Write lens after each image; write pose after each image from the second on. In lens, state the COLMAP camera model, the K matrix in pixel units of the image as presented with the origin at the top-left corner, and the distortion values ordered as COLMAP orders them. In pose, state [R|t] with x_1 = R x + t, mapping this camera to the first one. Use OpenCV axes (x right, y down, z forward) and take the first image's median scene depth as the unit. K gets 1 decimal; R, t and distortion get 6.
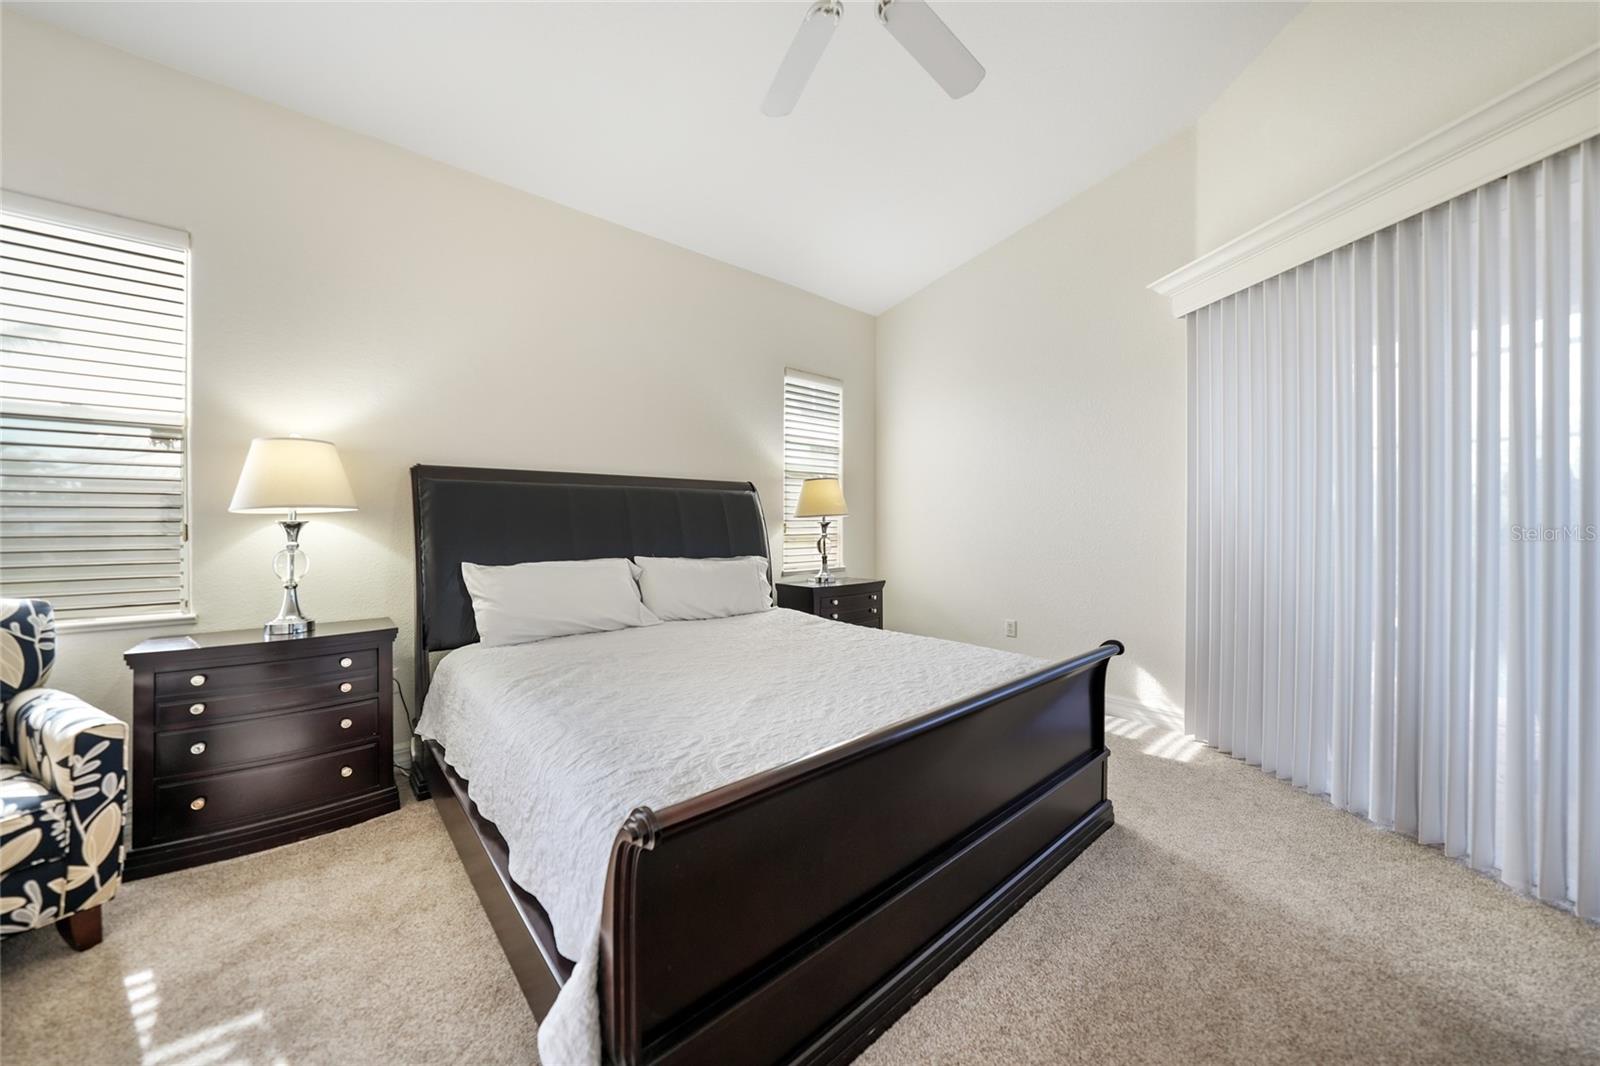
lens RADIAL K [[562.8, 0, 801.6], [0, 562.8, 527.7], [0, 0, 1]] dist [-0.025550, 0.005633]
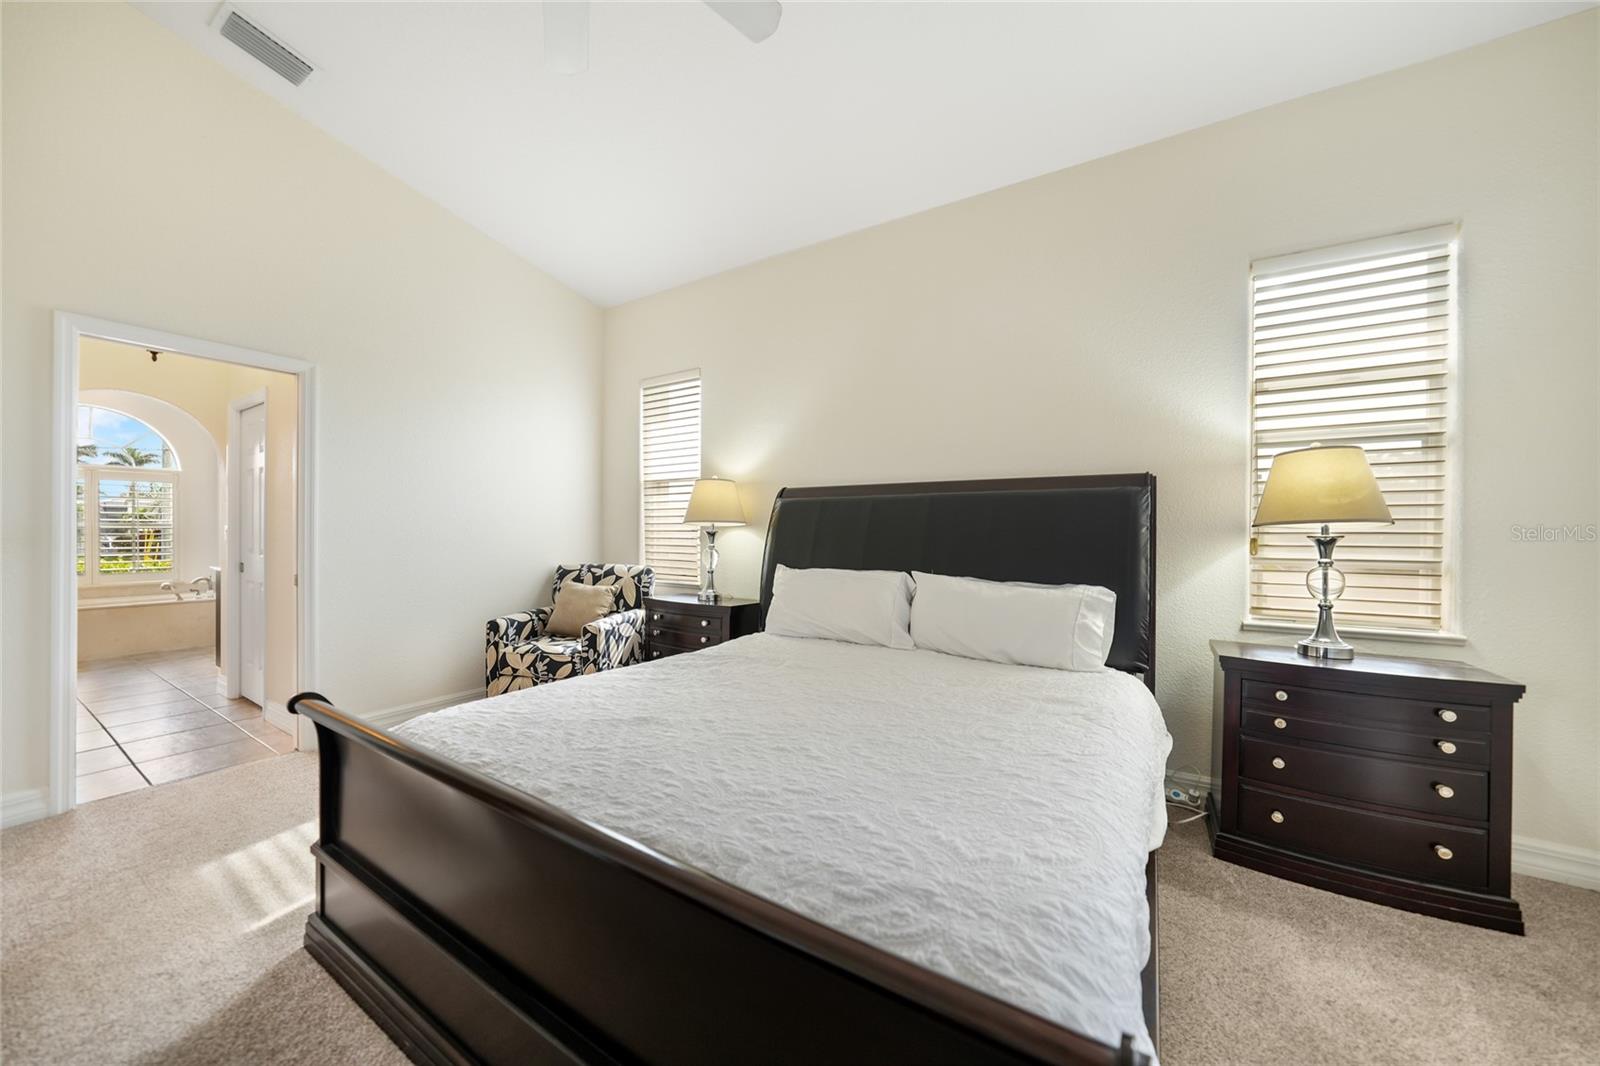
lens RADIAL K [[562.8, 0, 799.9], [0, 562.8, 525.9], [0, 0, 1]] dist [-0.025550, 0.005633]
pose [[0.284630, -0.011740, -0.958566, 0.484534], [-0.019727, 0.999642, -0.018100, -0.000940], [0.958435, 0.024061, 0.284296, 0.533309]]
